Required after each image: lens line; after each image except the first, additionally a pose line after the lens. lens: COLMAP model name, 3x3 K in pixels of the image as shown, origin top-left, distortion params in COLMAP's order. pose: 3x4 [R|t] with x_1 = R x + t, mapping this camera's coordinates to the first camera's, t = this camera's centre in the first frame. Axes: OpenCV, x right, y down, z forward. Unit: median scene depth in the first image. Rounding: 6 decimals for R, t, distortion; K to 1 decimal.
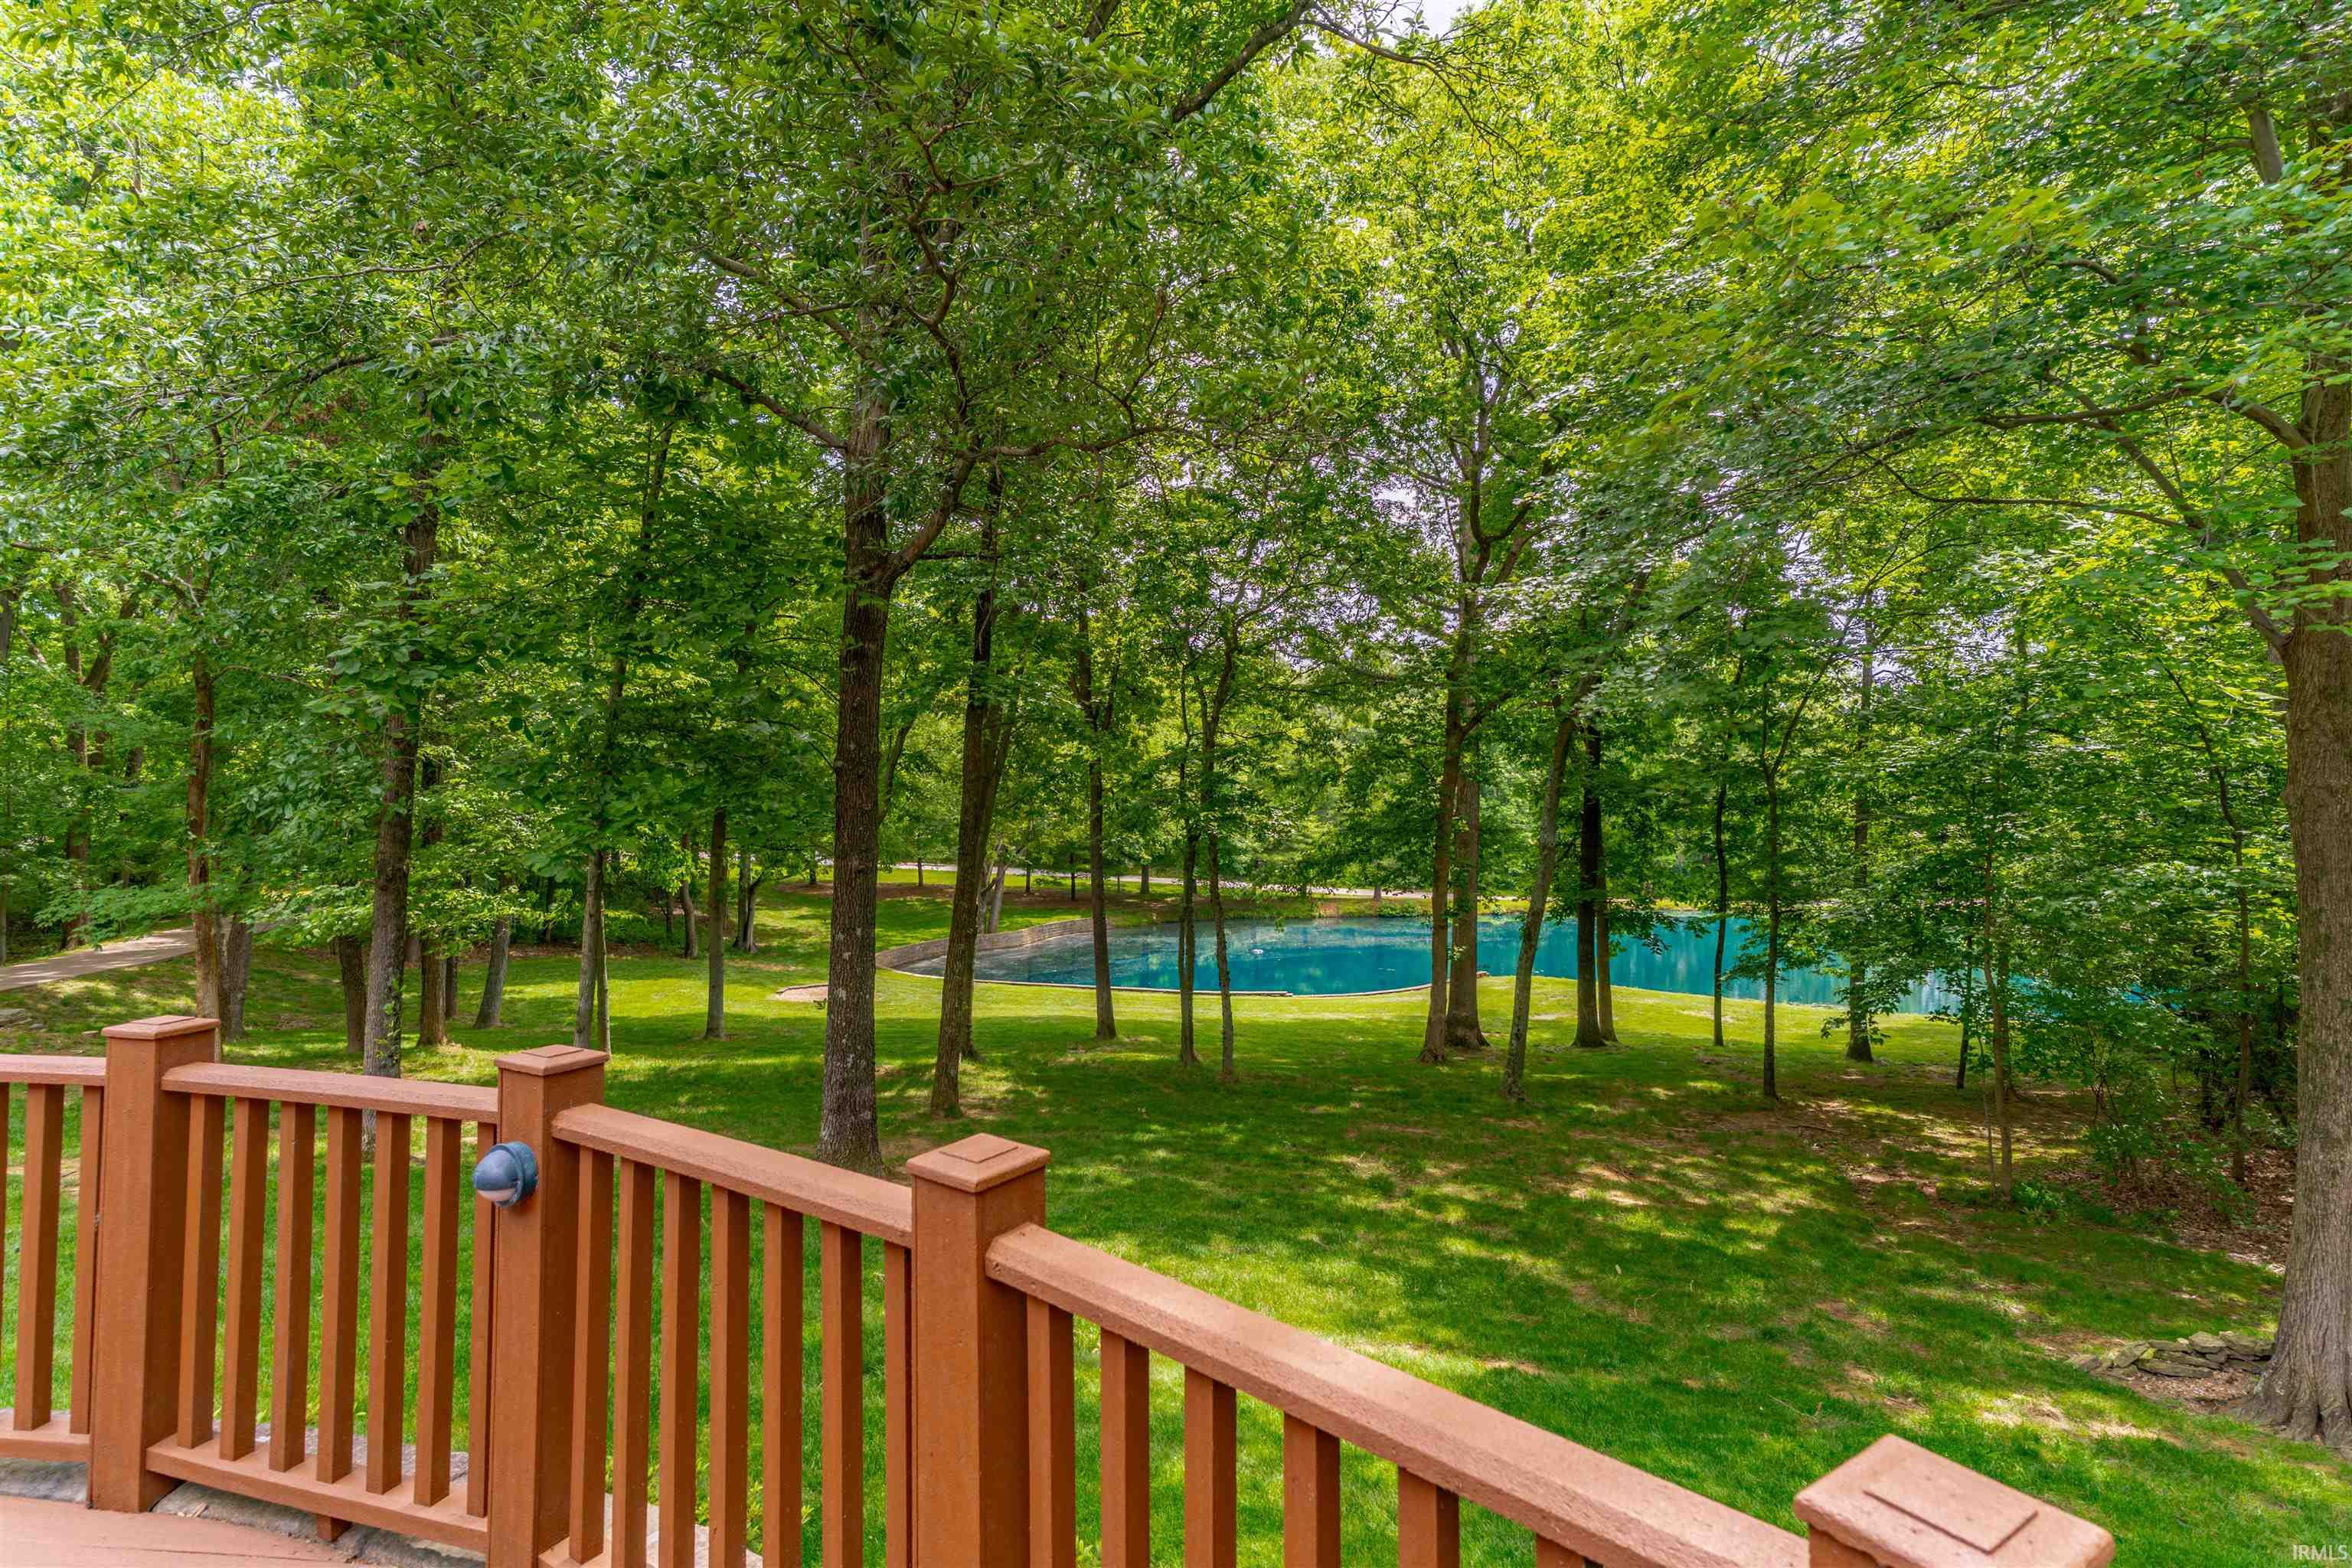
lens RADIAL K [[1147.8, 0, 1159.2], [0, 1147.8, 770.1], [0, 0, 1]] dist [0.003978, 0.000914]
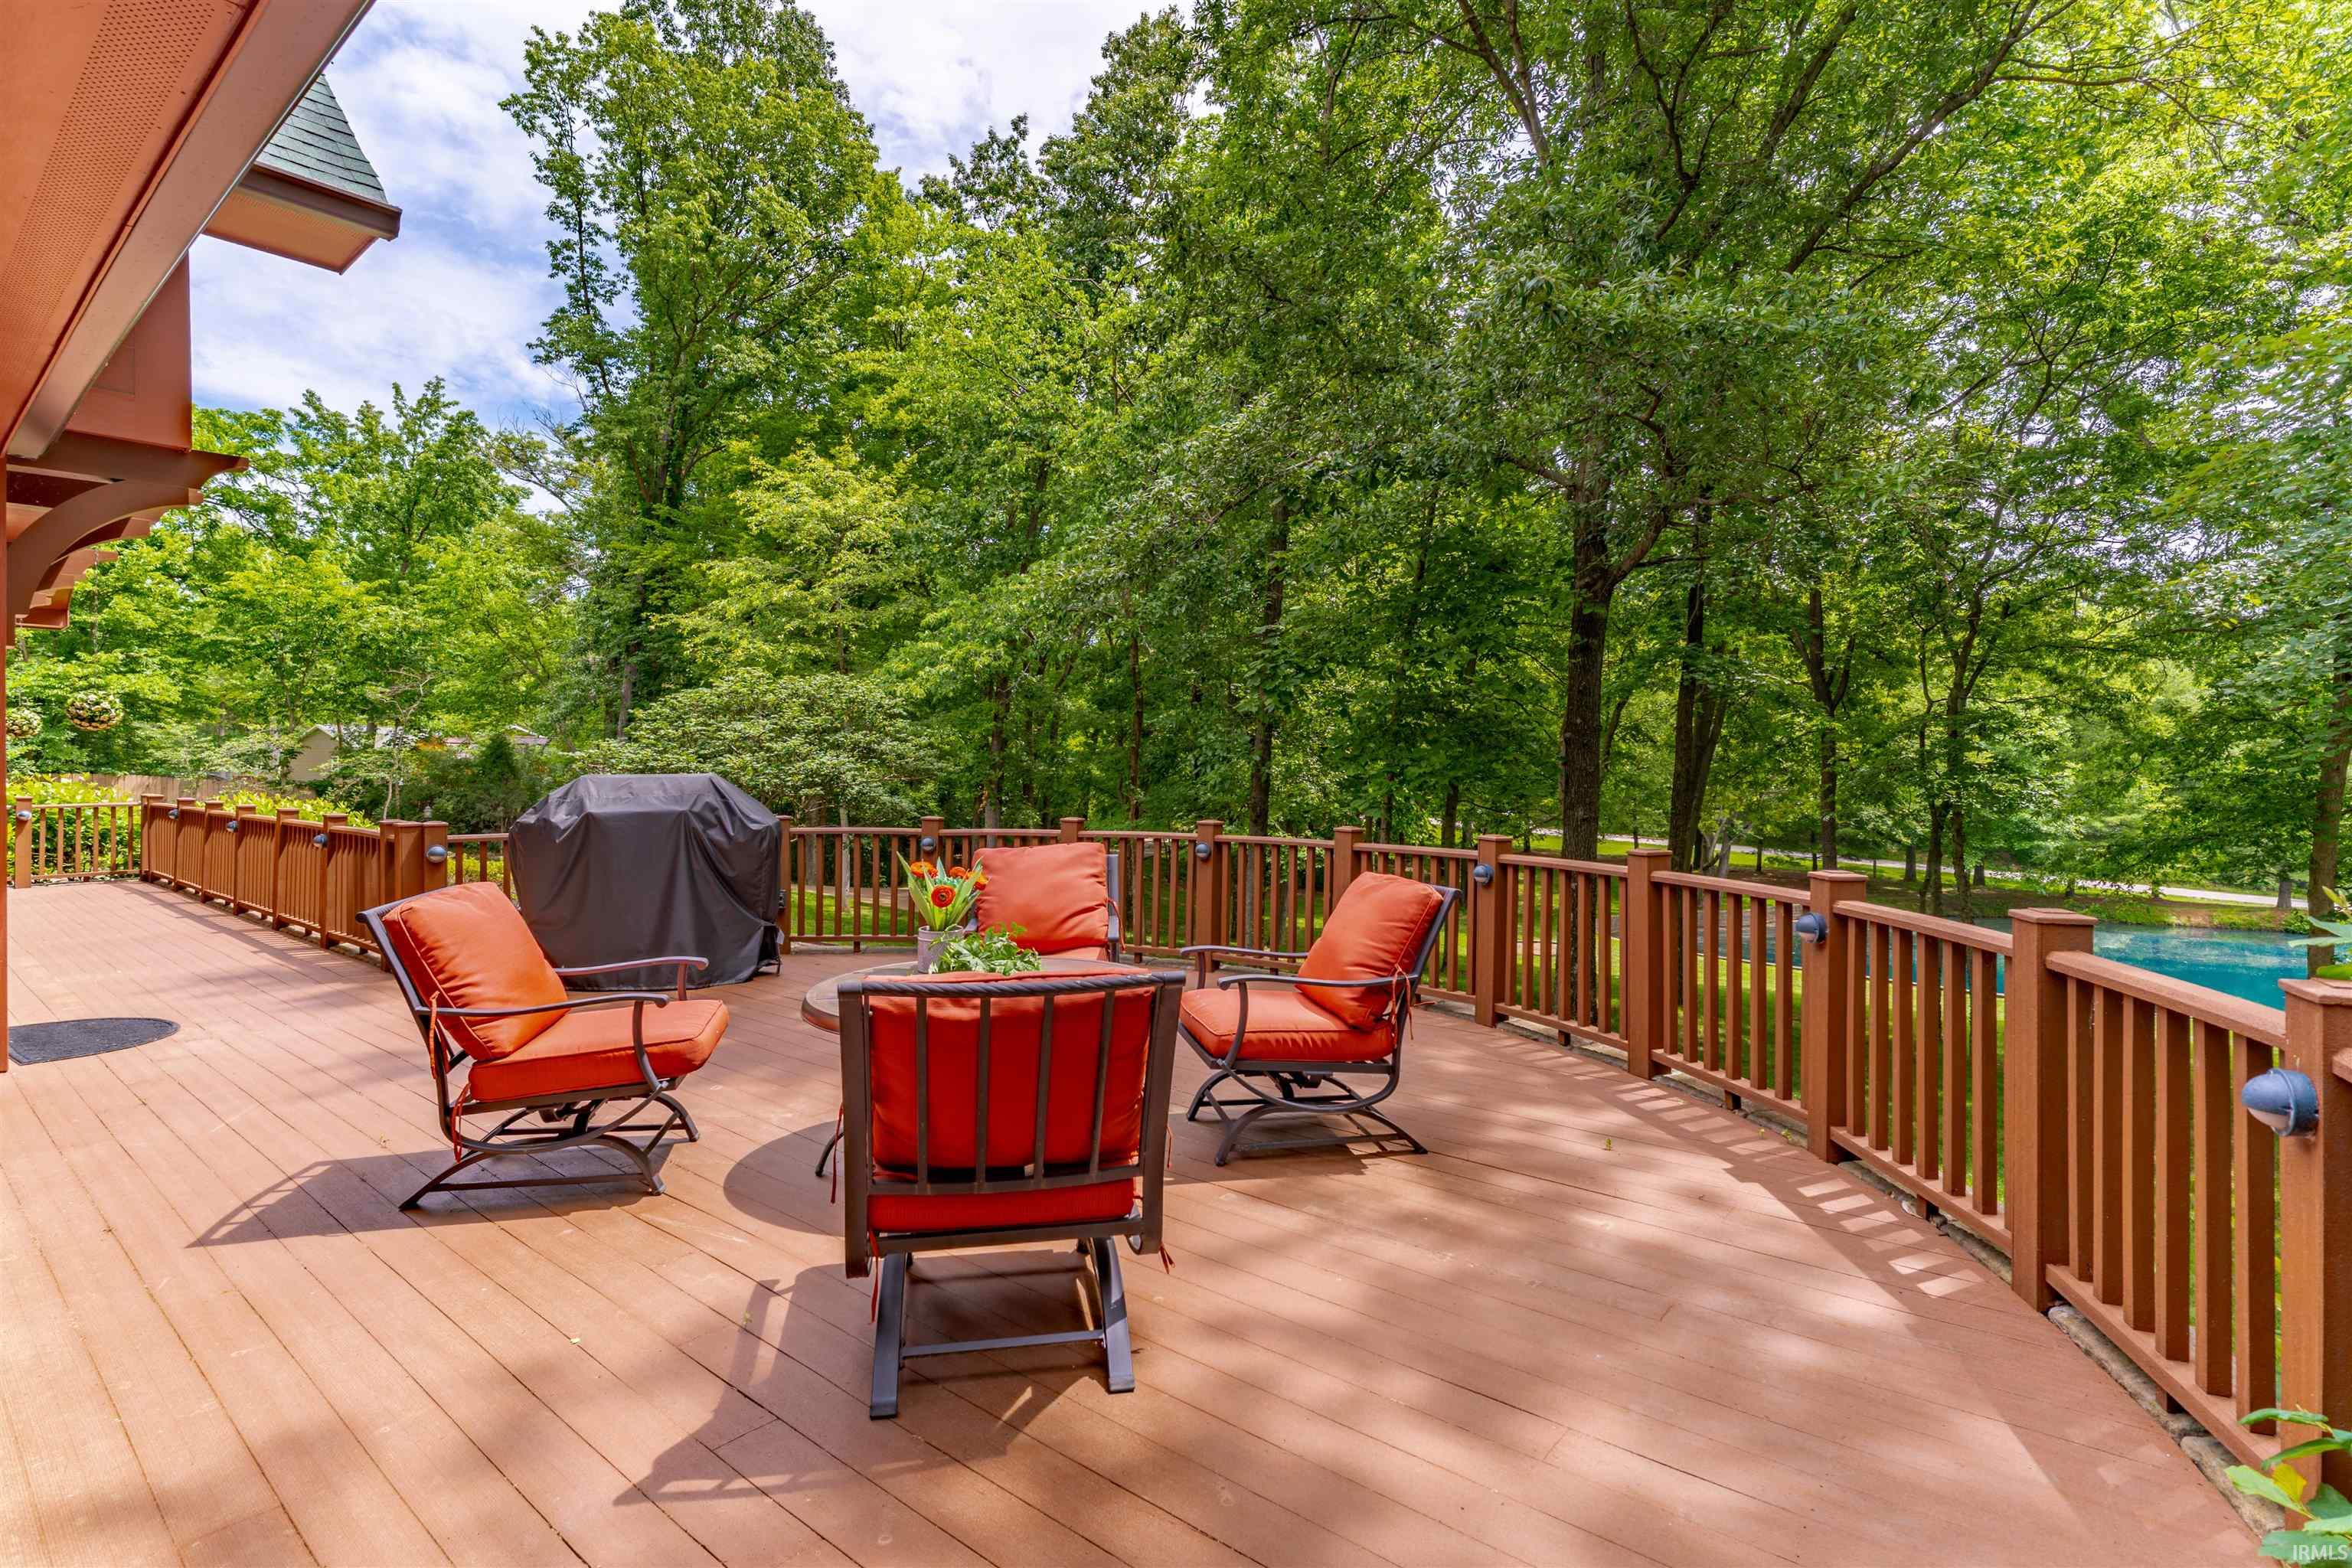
lens RADIAL K [[1147.8, 0, 1159.2], [0, 1147.8, 770.1], [0, 0, 1]] dist [0.003978, 0.000914]
pose [[0.825986, 0.002926, -0.563683, 0.025989], [0.009776, 0.999762, 0.019515, 0.001268], [0.563606, -0.021630, 0.825761, -0.123029]]
